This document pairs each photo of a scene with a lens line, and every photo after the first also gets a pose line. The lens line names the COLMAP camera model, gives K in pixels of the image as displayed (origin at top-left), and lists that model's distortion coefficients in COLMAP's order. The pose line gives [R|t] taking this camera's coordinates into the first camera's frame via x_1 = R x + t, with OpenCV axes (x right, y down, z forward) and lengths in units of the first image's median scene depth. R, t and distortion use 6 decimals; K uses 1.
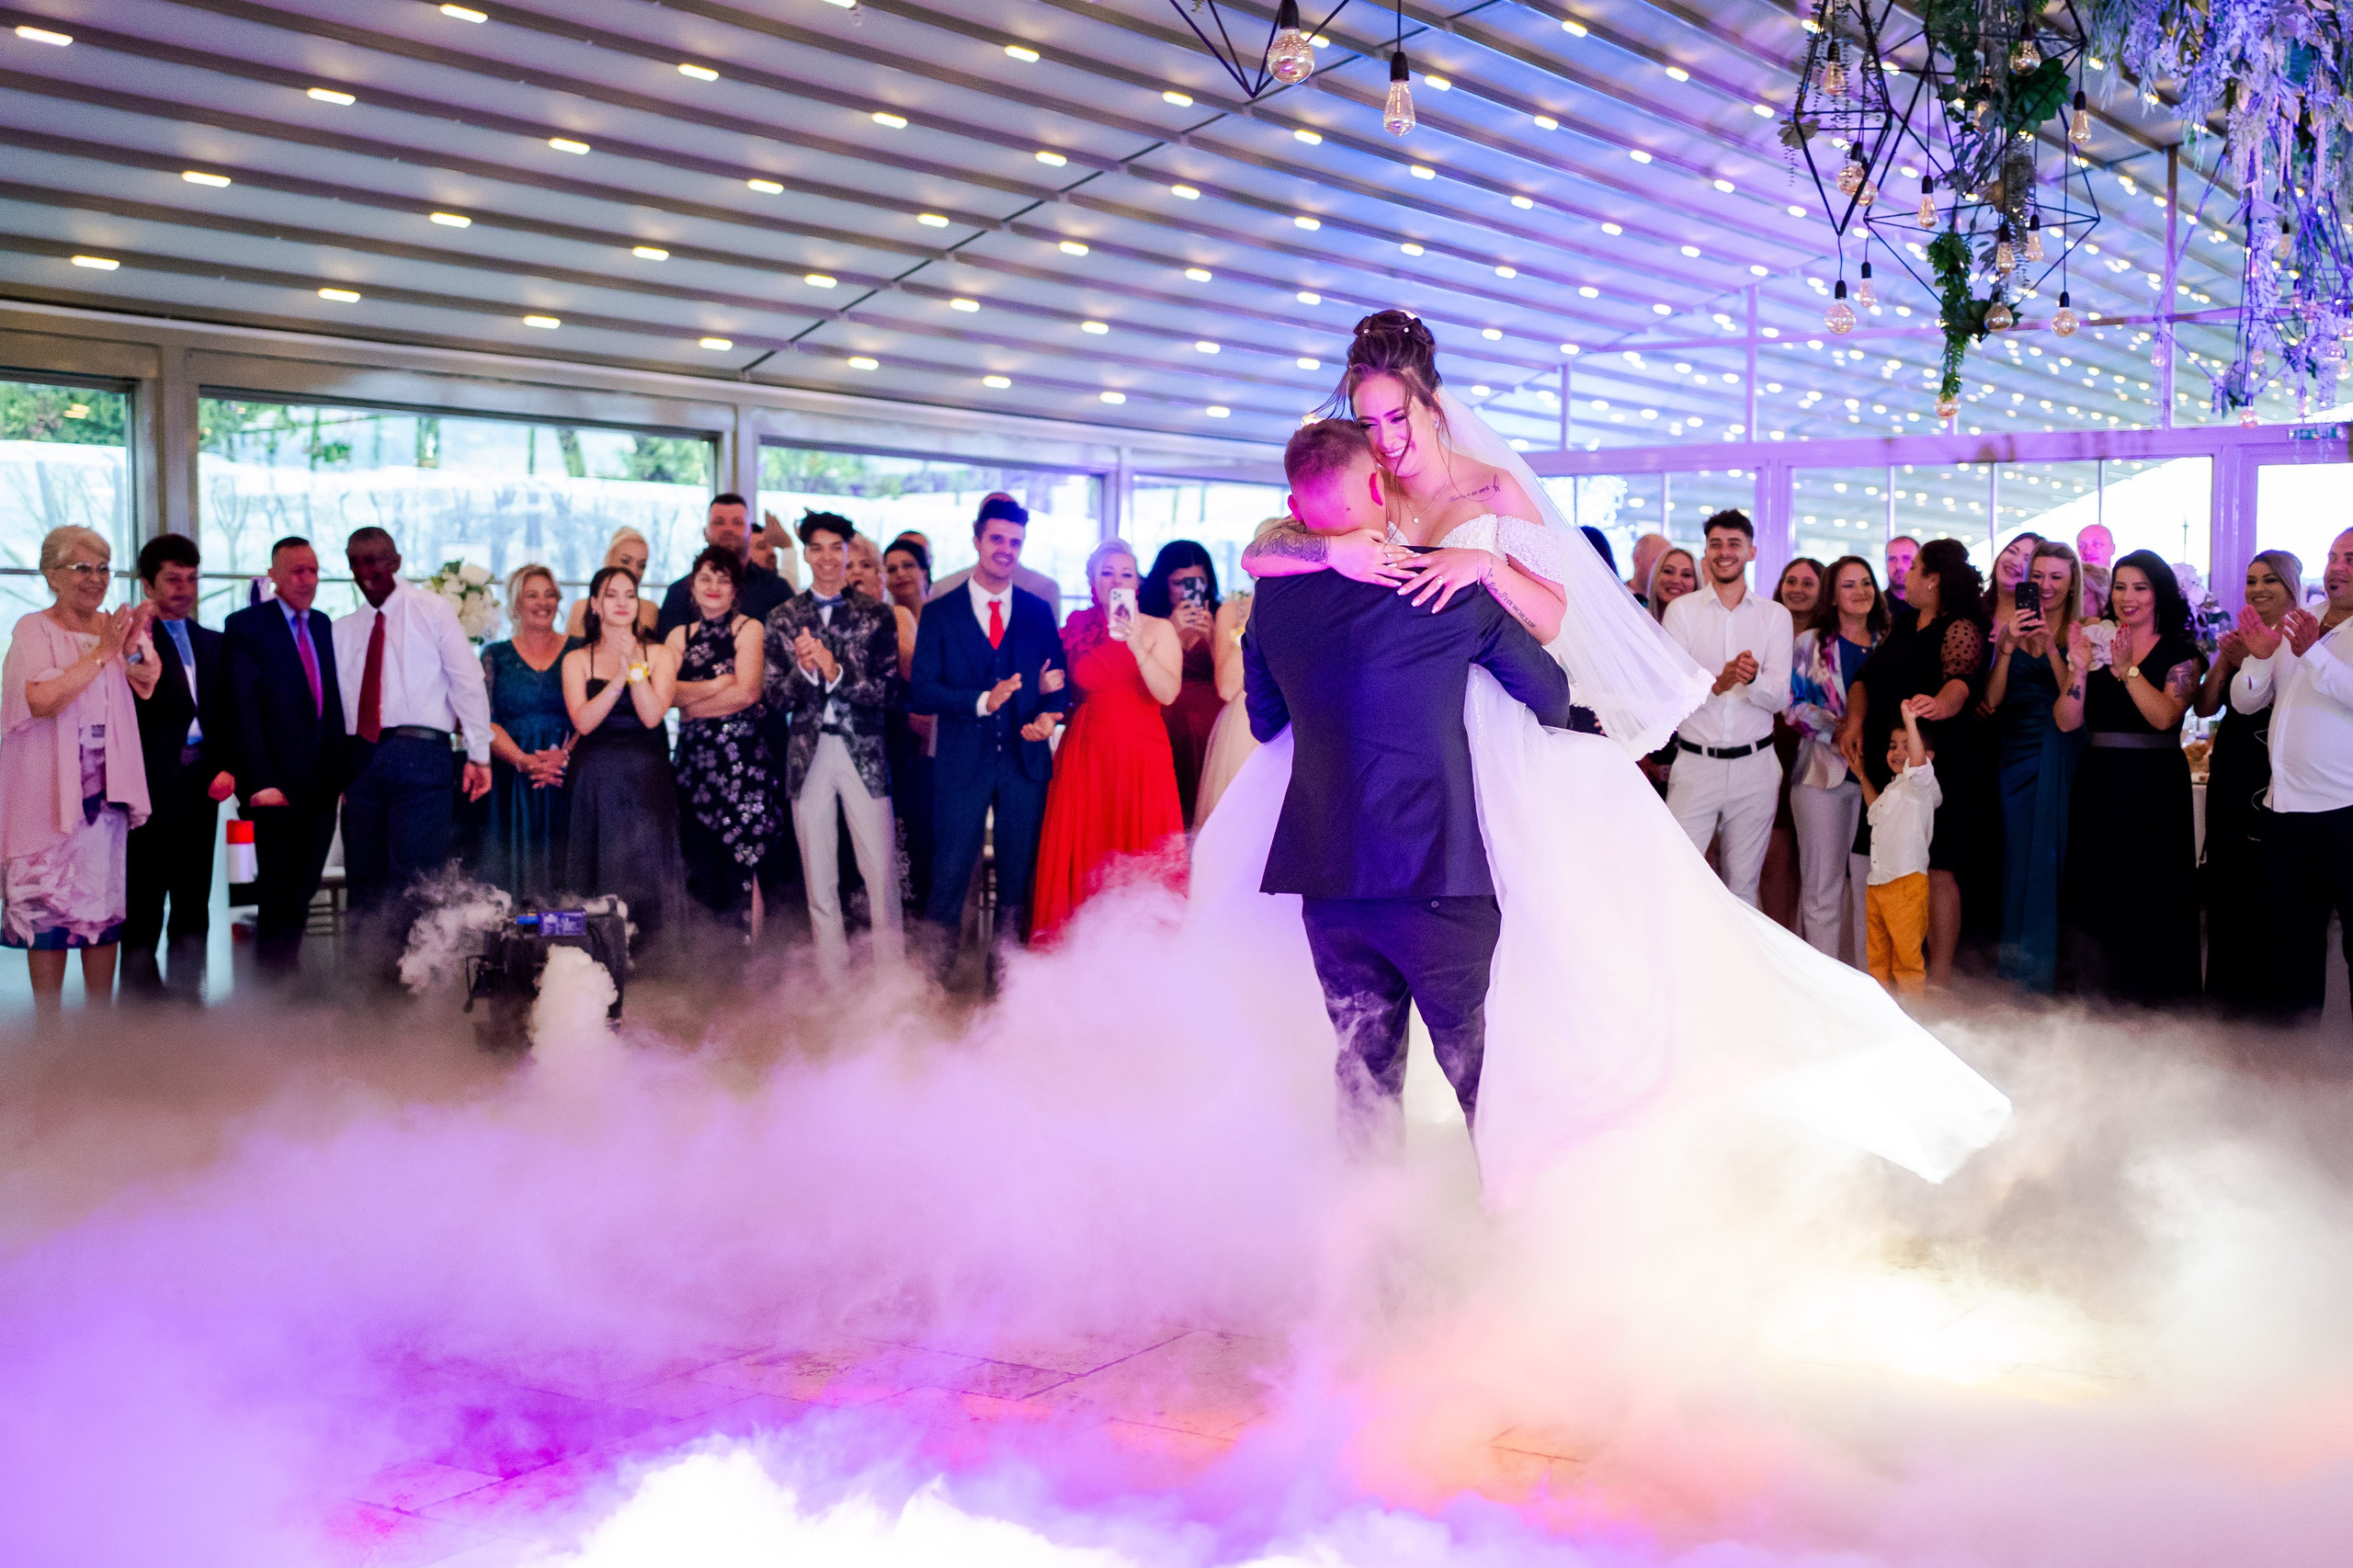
lens RADIAL K [[2787.7, 0, 1173.6], [0, 2787.7, 783.4], [0, 0, 1]] dist [0.004144, -0.008127]
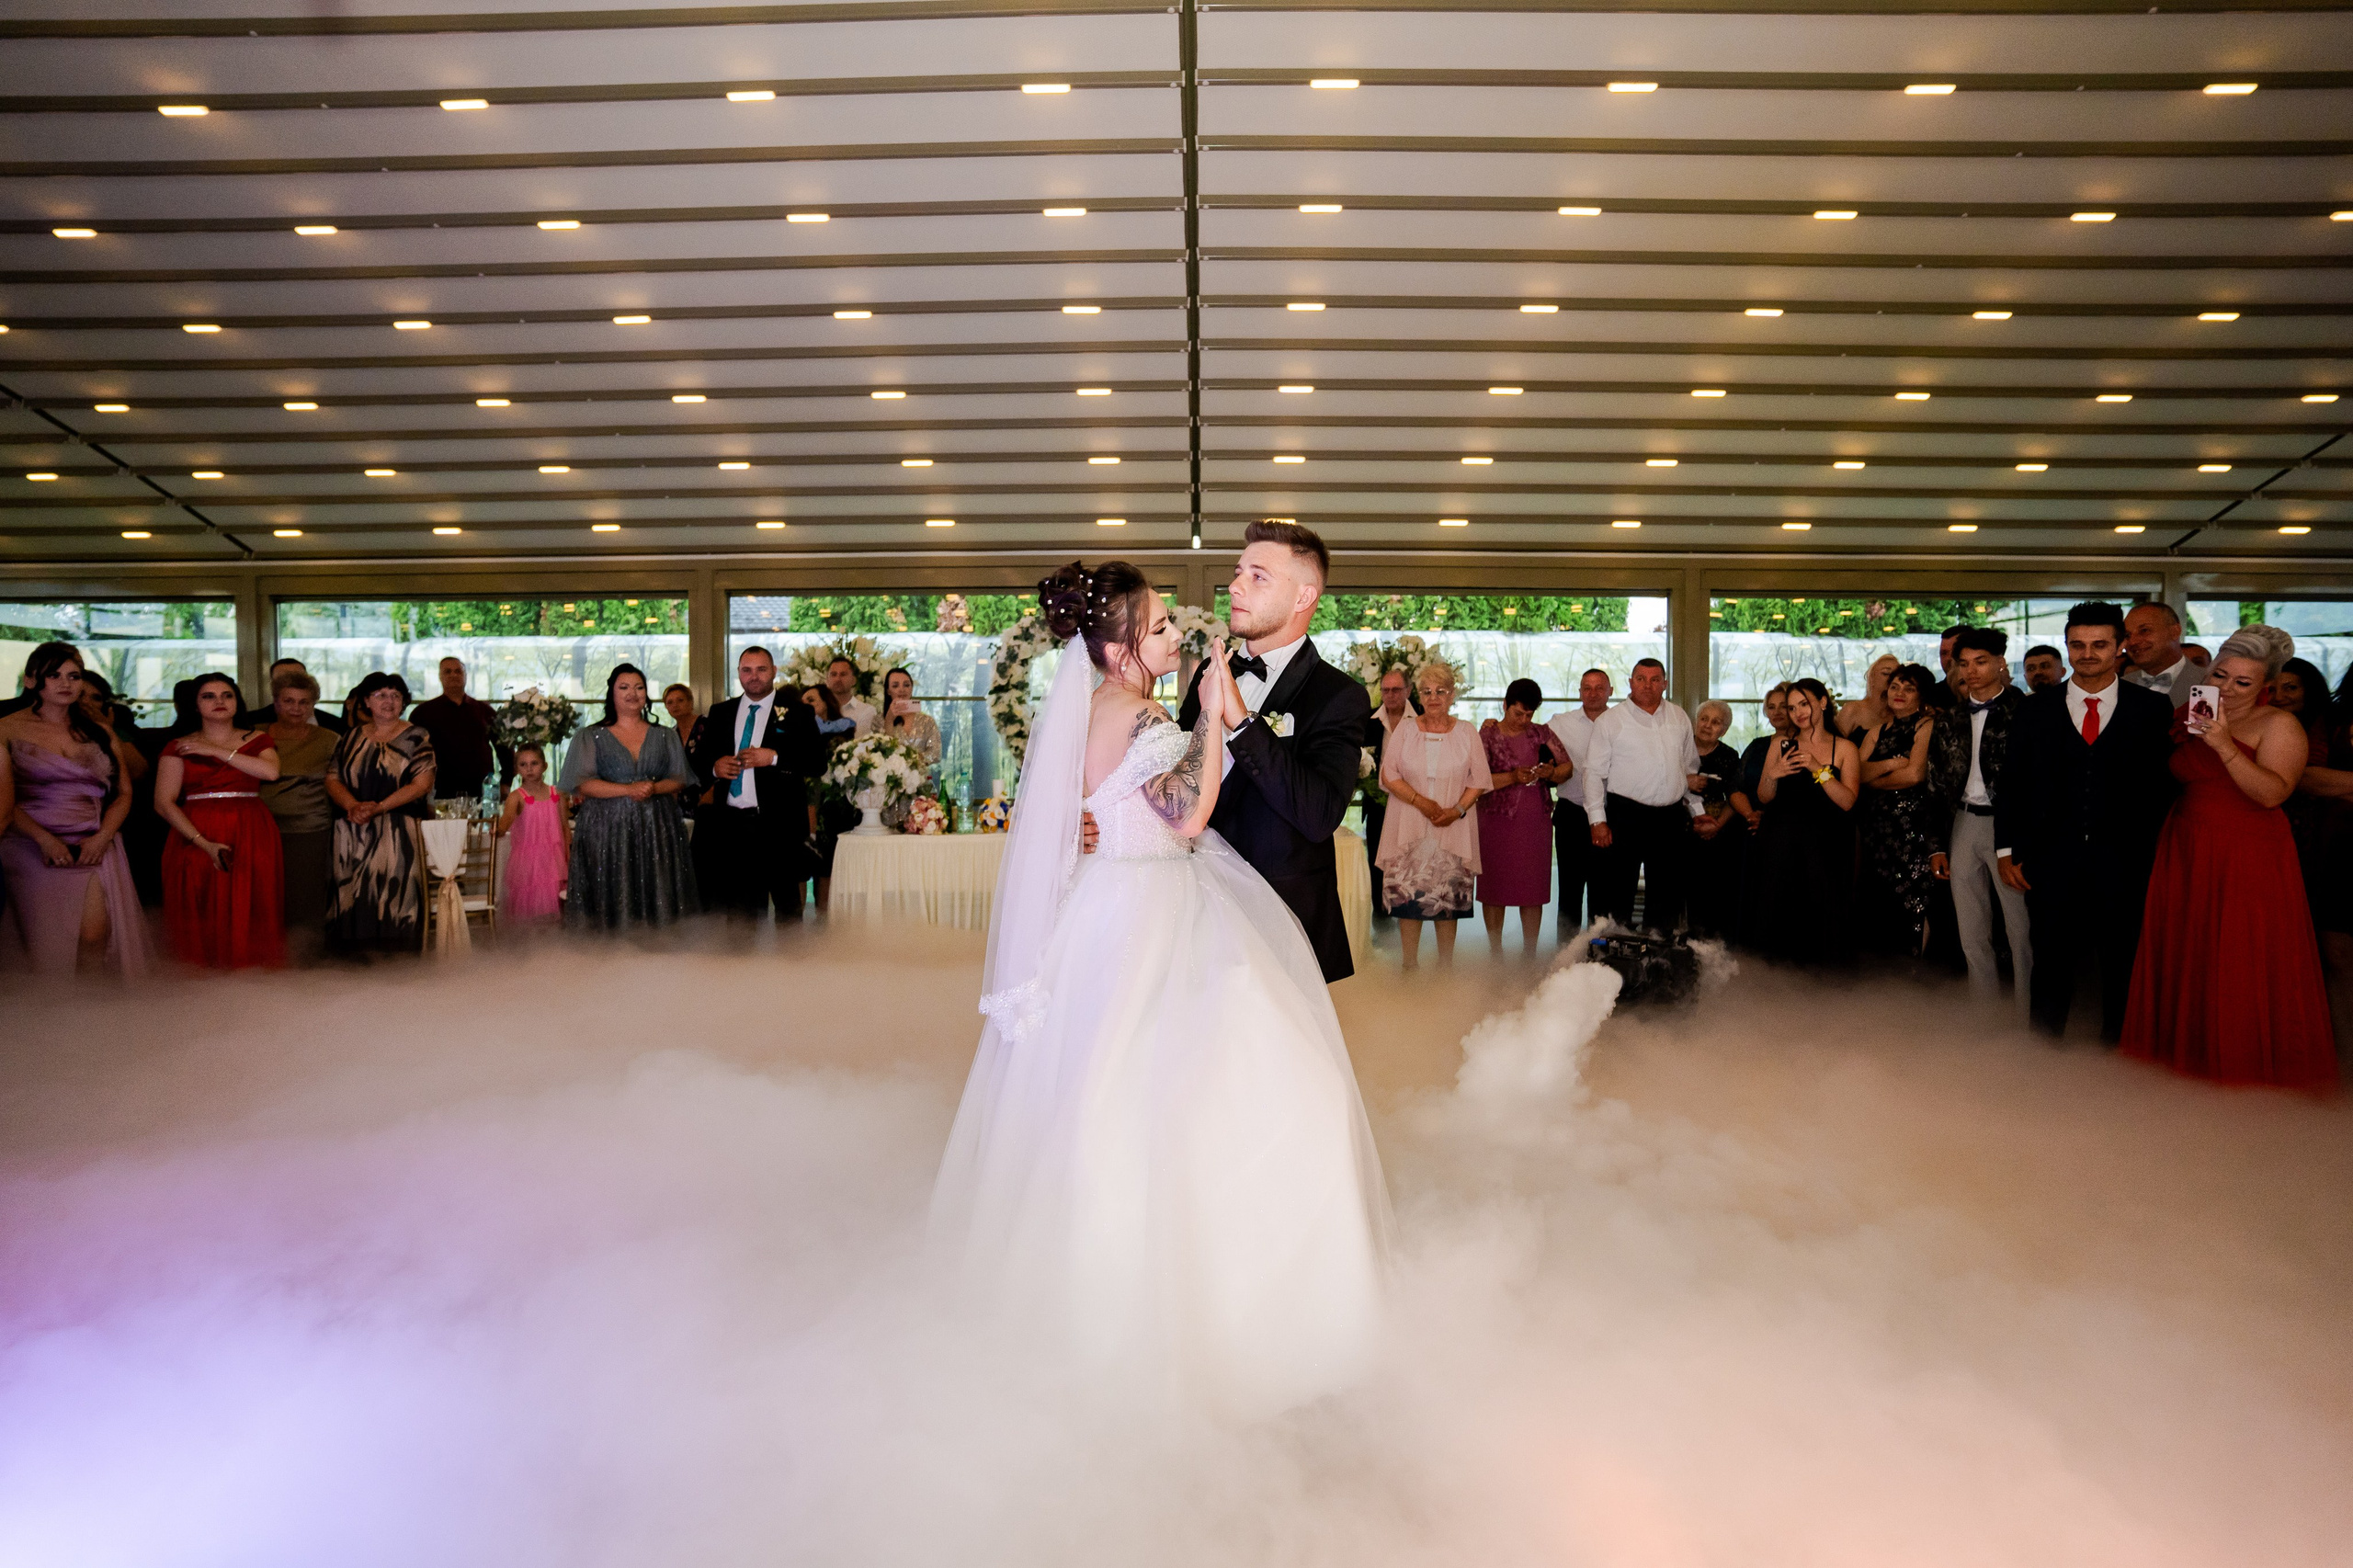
lens RADIAL K [[1194.0, 0, 1176.5], [0, 1194.0, 784.0], [0, 0, 1]] dist [-0.082876, 0.037928]
pose [[0.520408, 0.030515, -0.853372, 0.084832], [-0.044508, 0.998972, 0.008579, -0.012966], [0.852757, 0.033517, 0.521231, 0.299481]]
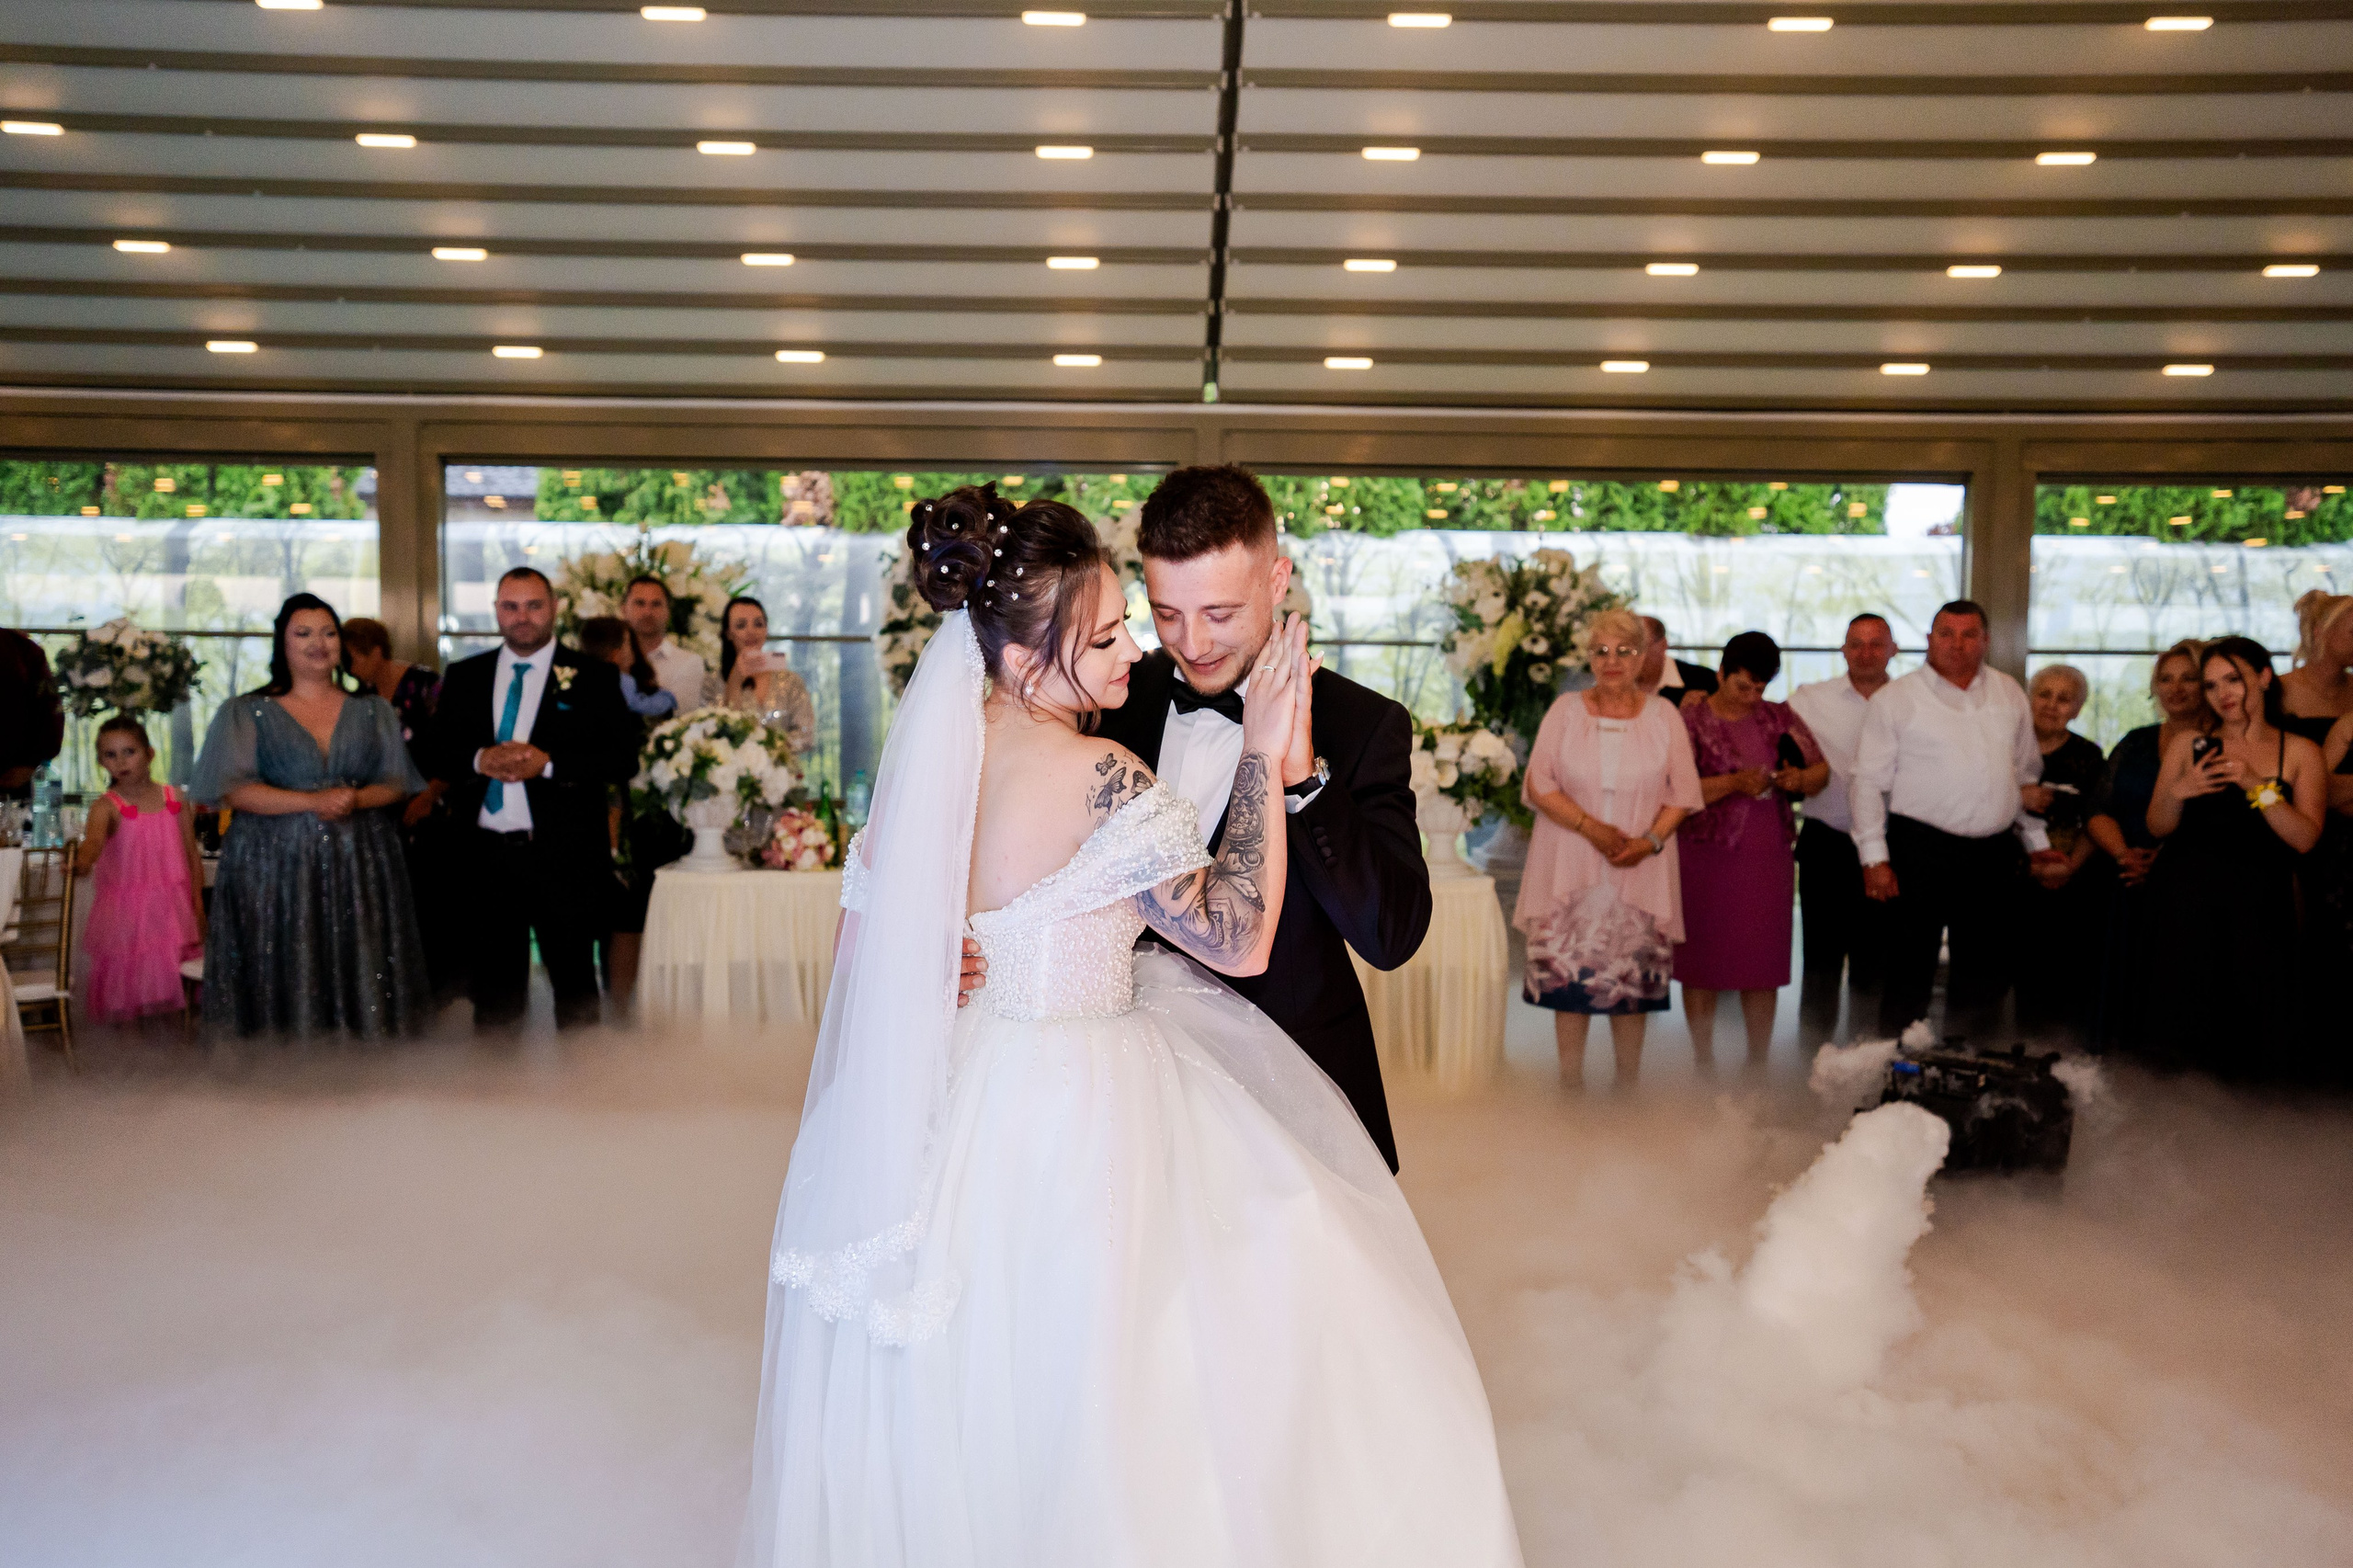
lens RADIAL K [[1887.4, 0, 1163.4], [0, 1887.4, 783.1], [0, 0, 1]] dist [0.001955, 0.086822]
pose [[0.543570, 0.051849, -0.837761, 0.070723], [-0.053132, 0.998214, 0.027305, -0.023101], [0.837680, 0.029670, 0.545354, 0.282499]]
